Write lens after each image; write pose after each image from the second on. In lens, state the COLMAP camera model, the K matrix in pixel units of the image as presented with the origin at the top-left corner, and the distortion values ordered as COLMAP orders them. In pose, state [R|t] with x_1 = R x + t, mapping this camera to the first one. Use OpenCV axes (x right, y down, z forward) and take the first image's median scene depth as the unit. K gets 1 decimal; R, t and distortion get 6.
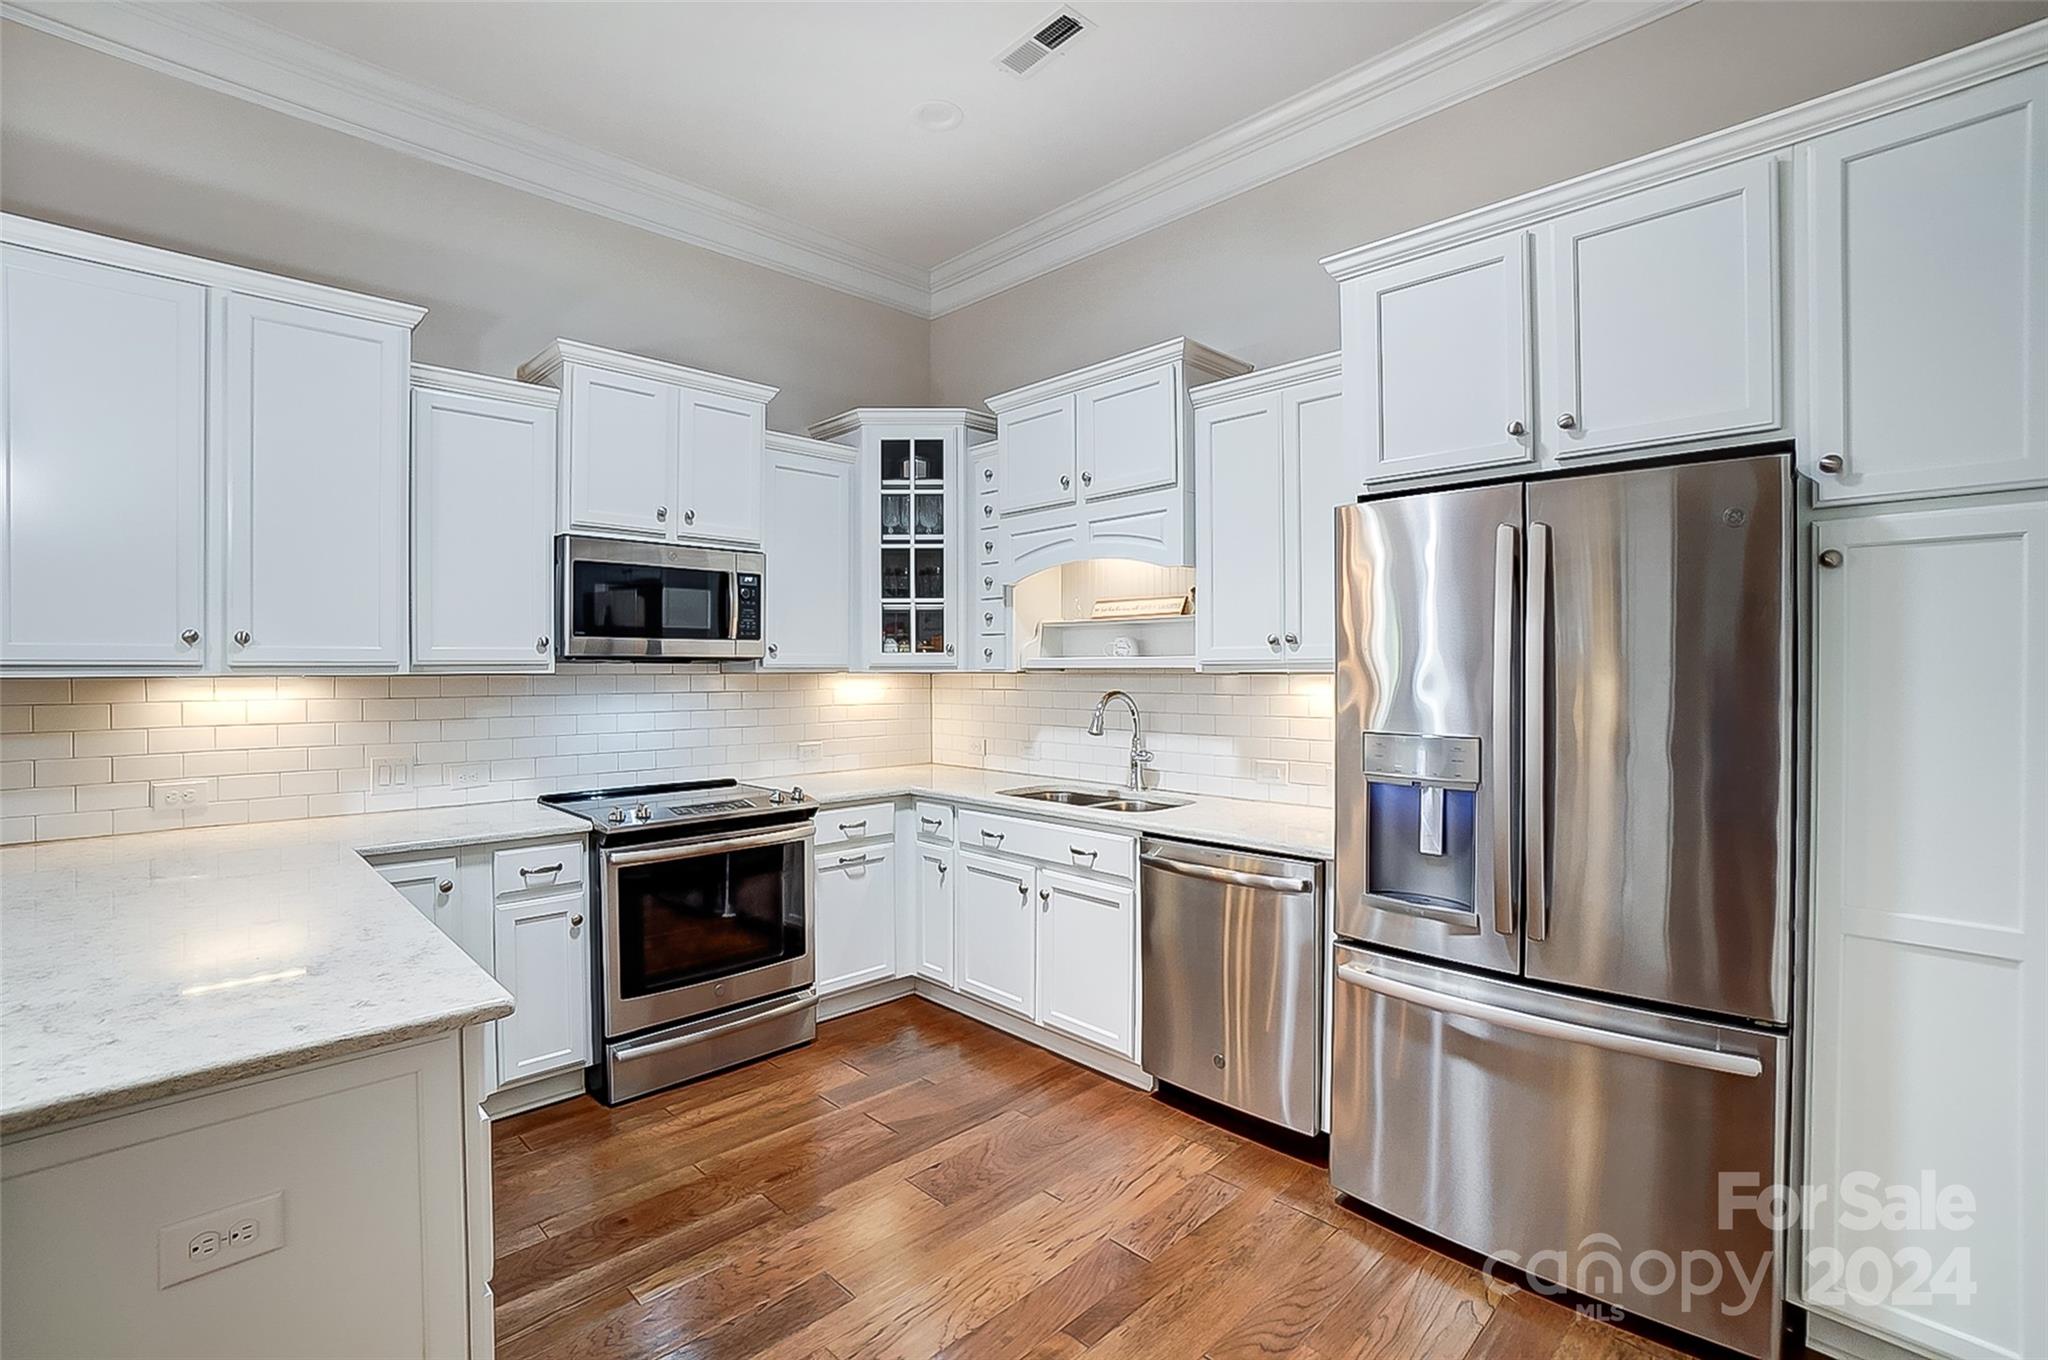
lens RADIAL K [[912.5, 0, 1021.8], [0, 912.5, 672.2], [0, 0, 1]] dist [-0.025436, 0.006297]
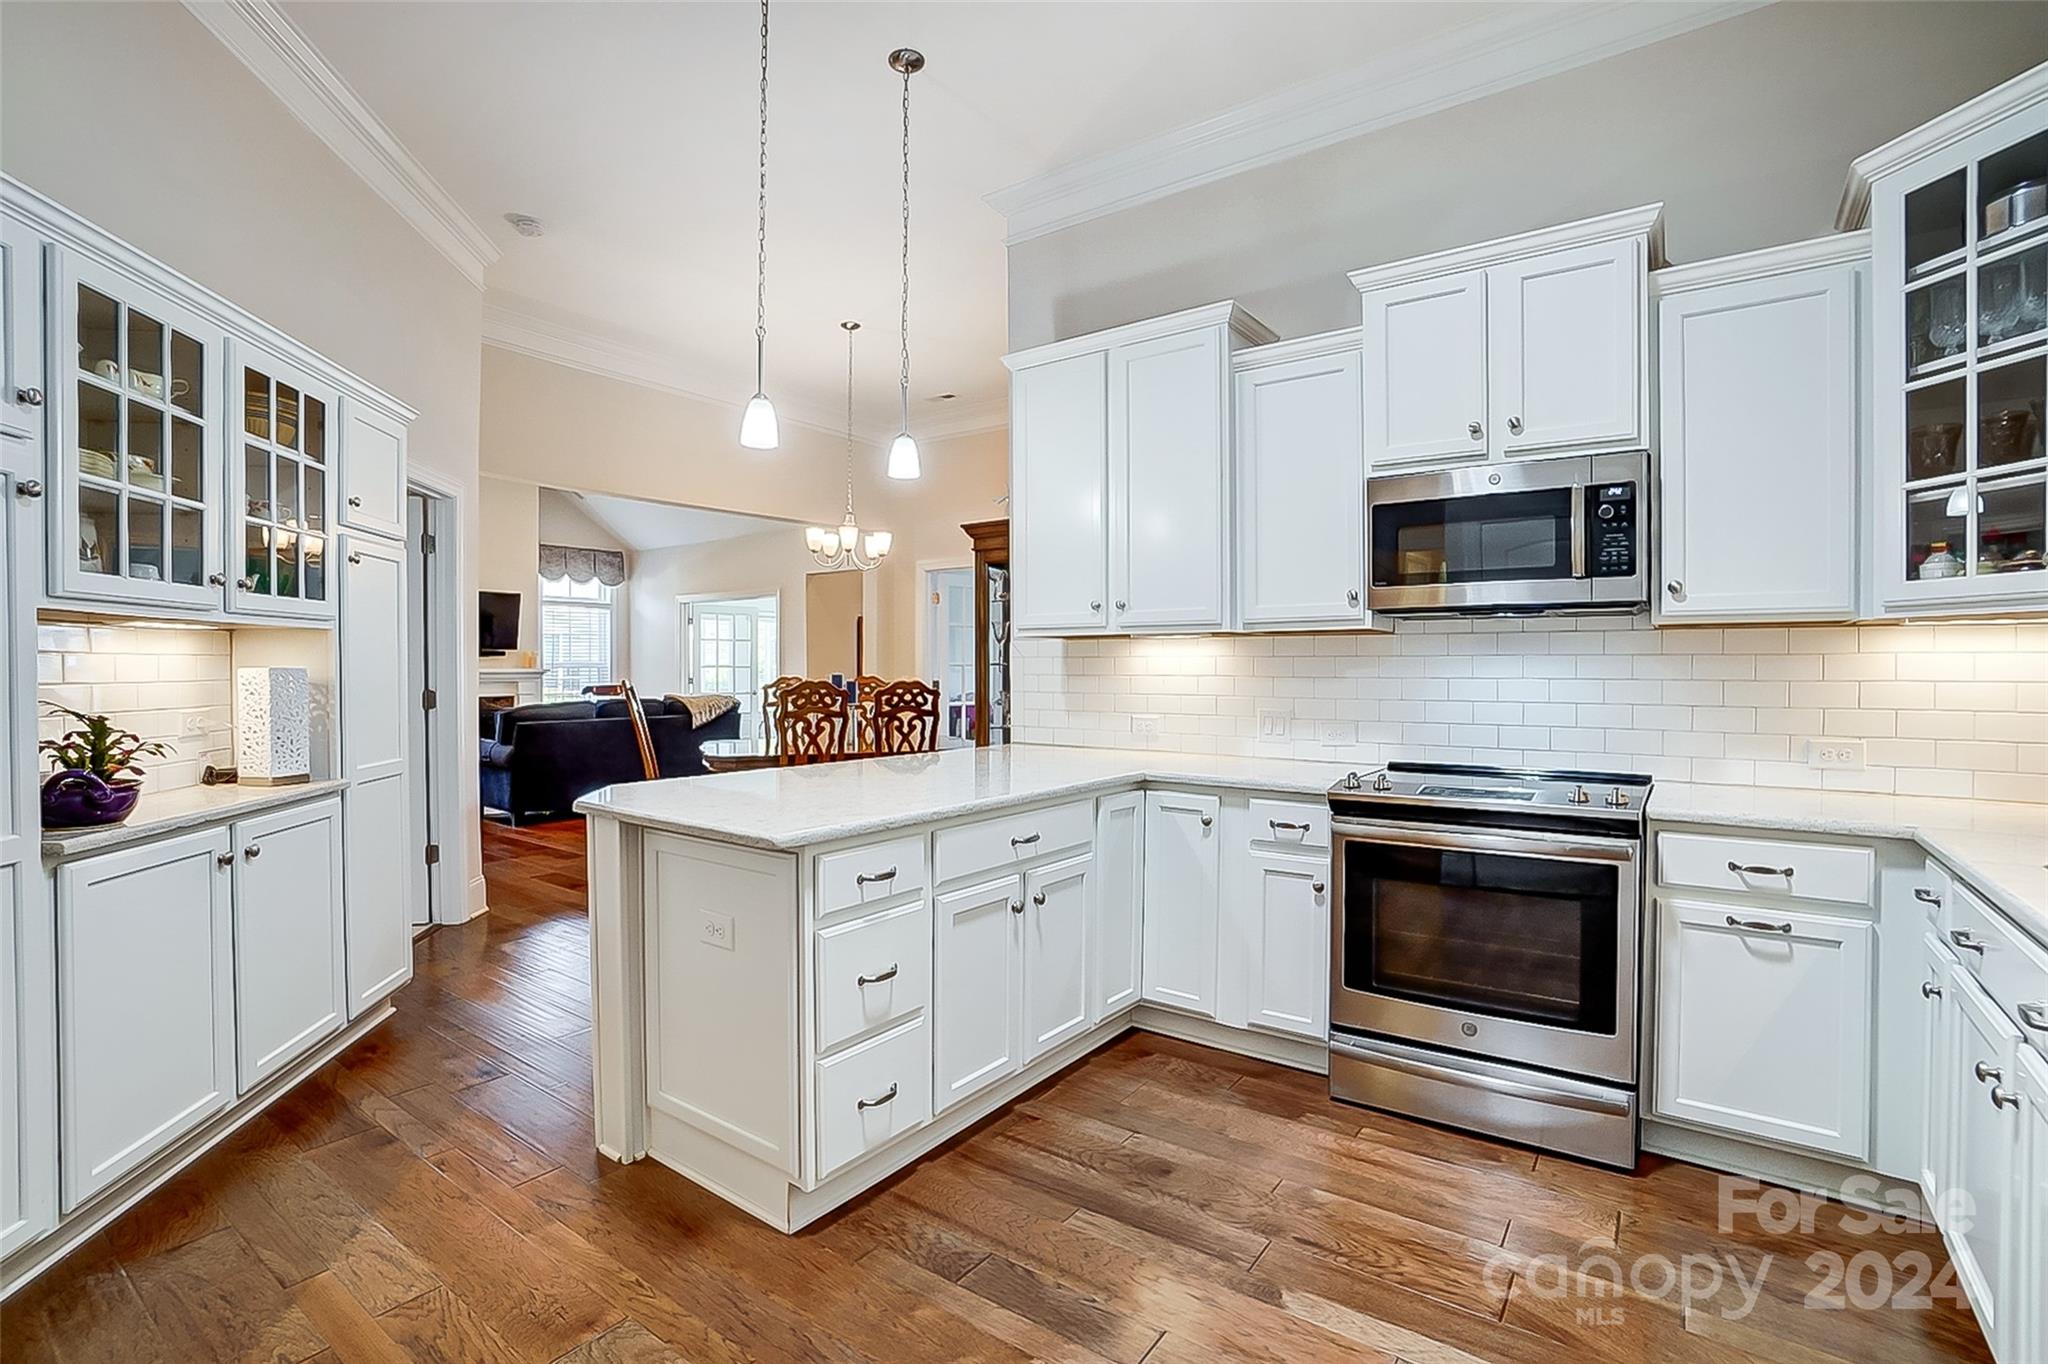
lens RADIAL K [[957.4, 0, 1021.6], [0, 957.4, 674.4], [0, 0, 1]] dist [-0.034050, 0.000898]
pose [[0.176291, 0.009304, -0.984294, 0.365743], [-0.004363, 0.999953, 0.008671, 0.038856], [0.984328, 0.002766, 0.176323, 0.444975]]
